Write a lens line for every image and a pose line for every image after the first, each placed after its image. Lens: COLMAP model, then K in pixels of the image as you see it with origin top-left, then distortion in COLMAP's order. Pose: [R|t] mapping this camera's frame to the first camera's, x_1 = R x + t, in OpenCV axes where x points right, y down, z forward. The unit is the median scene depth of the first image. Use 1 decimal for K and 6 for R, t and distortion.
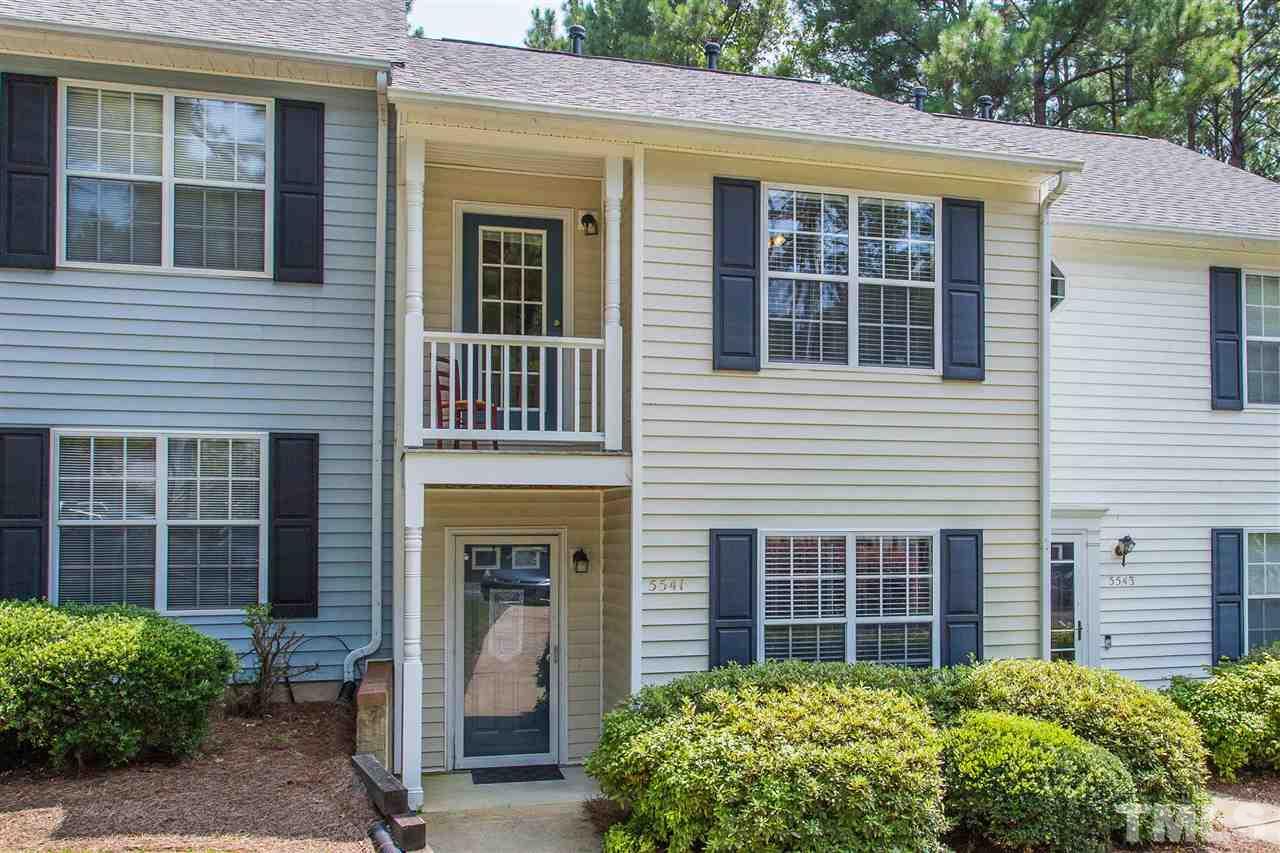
lens RADIAL K [[1234.3, 0, 847.6], [0, 1234.3, 430.8], [0, 0, 1]] dist [-0.000491, 0.010062]
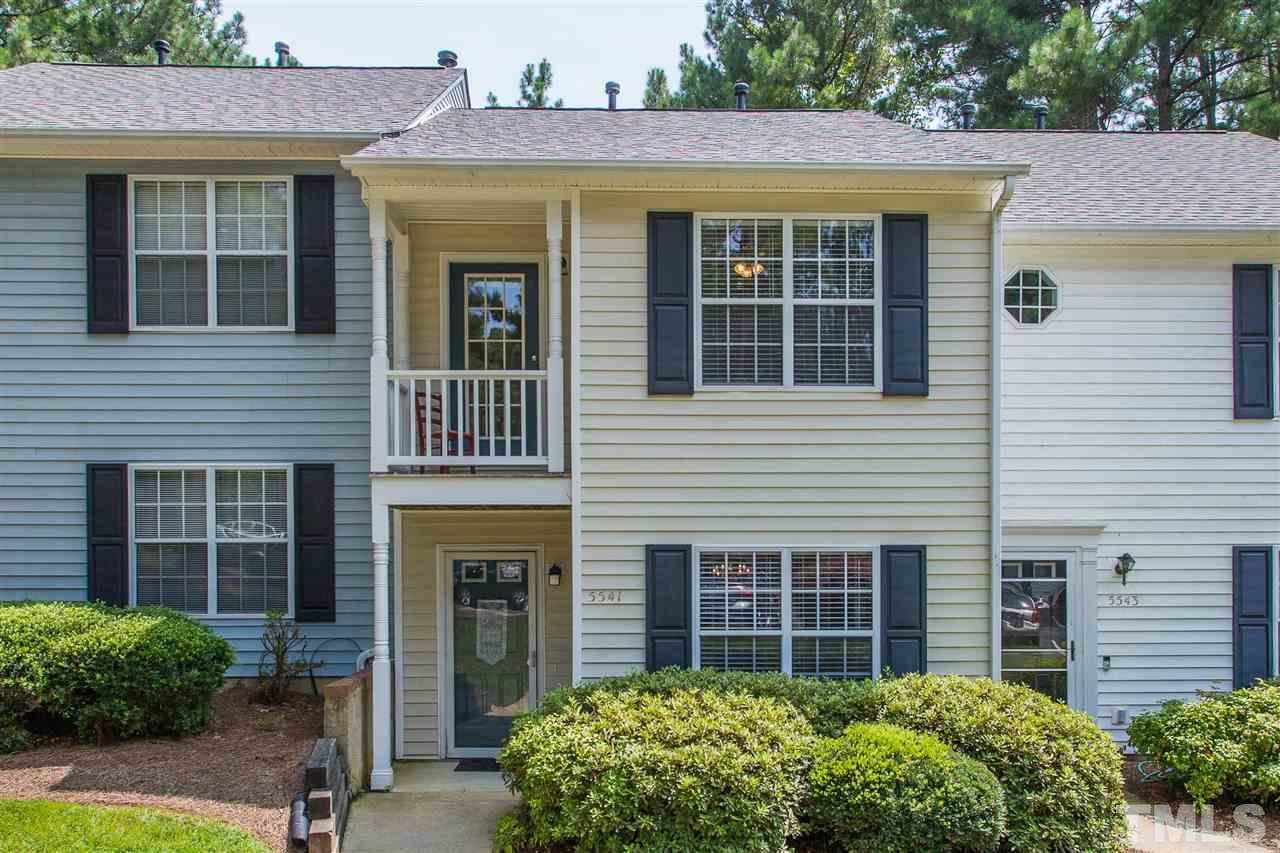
lens RADIAL K [[1182.4, 0, 695.5], [0, 1182.4, 495.6], [0, 0, 1]] dist [0.005677, 0.005715]
pose [[0.957853, -0.014746, -0.286881, 0.215910], [0.022792, 0.999434, 0.024729, 0.012586], [0.286354, -0.030225, 0.957647, 0.035544]]
